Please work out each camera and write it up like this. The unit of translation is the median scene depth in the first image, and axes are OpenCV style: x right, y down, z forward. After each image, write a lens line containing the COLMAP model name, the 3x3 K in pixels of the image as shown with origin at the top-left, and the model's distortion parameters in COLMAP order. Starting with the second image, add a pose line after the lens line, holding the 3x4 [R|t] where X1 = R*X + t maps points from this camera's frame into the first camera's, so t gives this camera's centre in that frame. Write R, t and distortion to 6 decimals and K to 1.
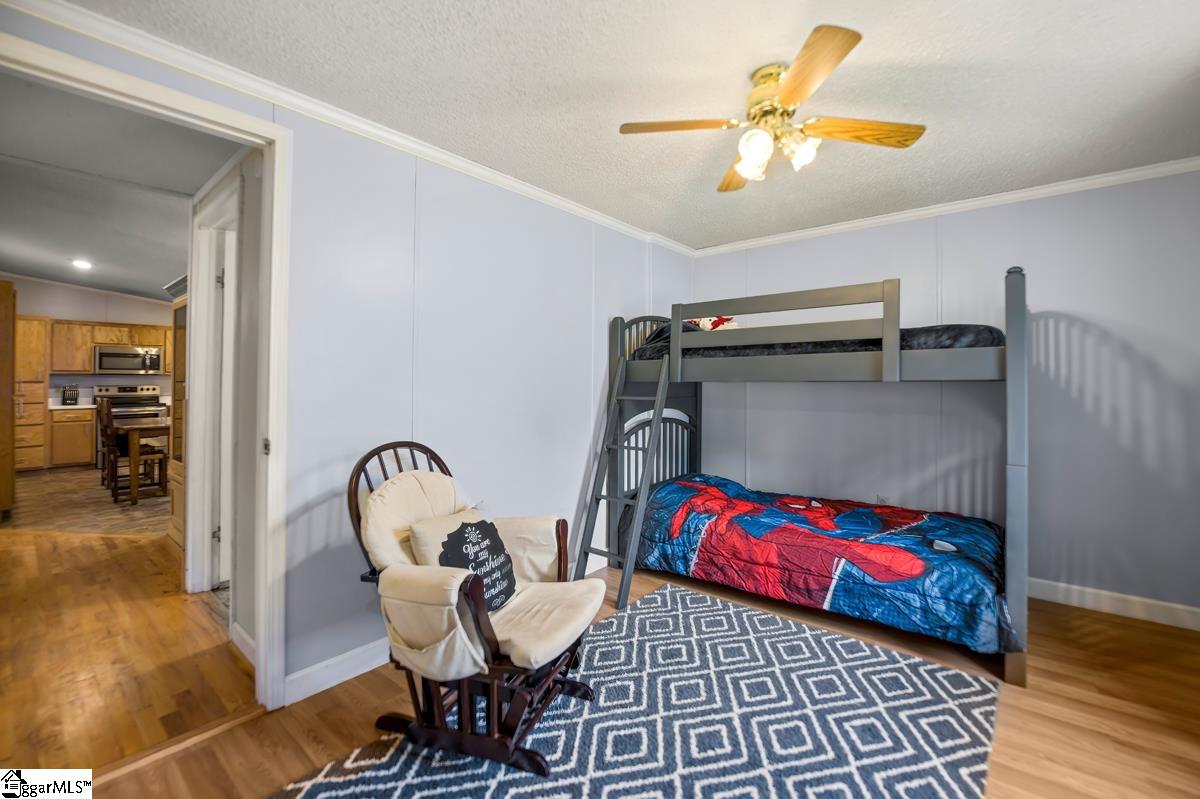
lens RADIAL K [[513.3, 0, 600.4], [0, 513.3, 373.6], [0, 0, 1]] dist [-0.000752, -0.000087]
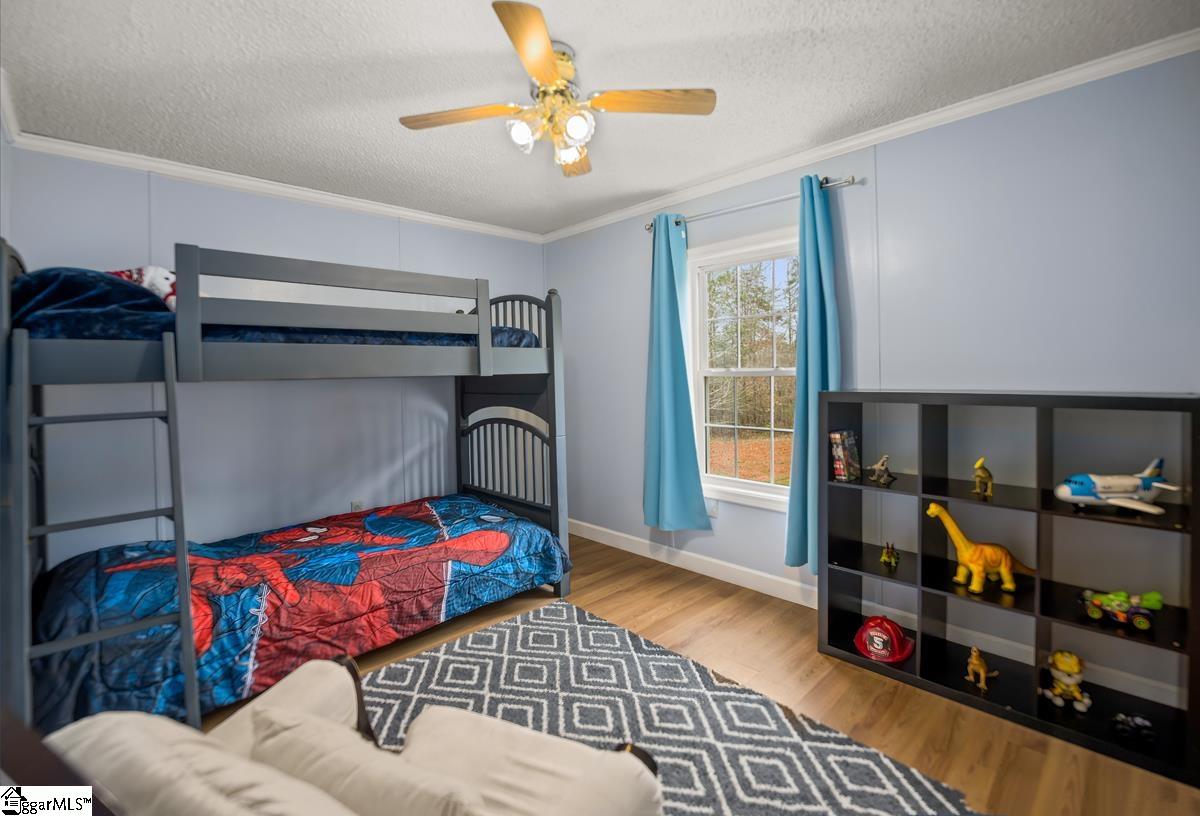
lens RADIAL K [[539.7, 0, 599.8], [0, 539.7, 382.9], [0, 0, 1]] dist [-0.011490, 0.000036]
pose [[0.105376, -0.018468, 0.994261, -0.501264], [0.002888, 0.999829, 0.018266, 0.009904], [-0.994428, 0.000947, 0.105411, 0.624650]]
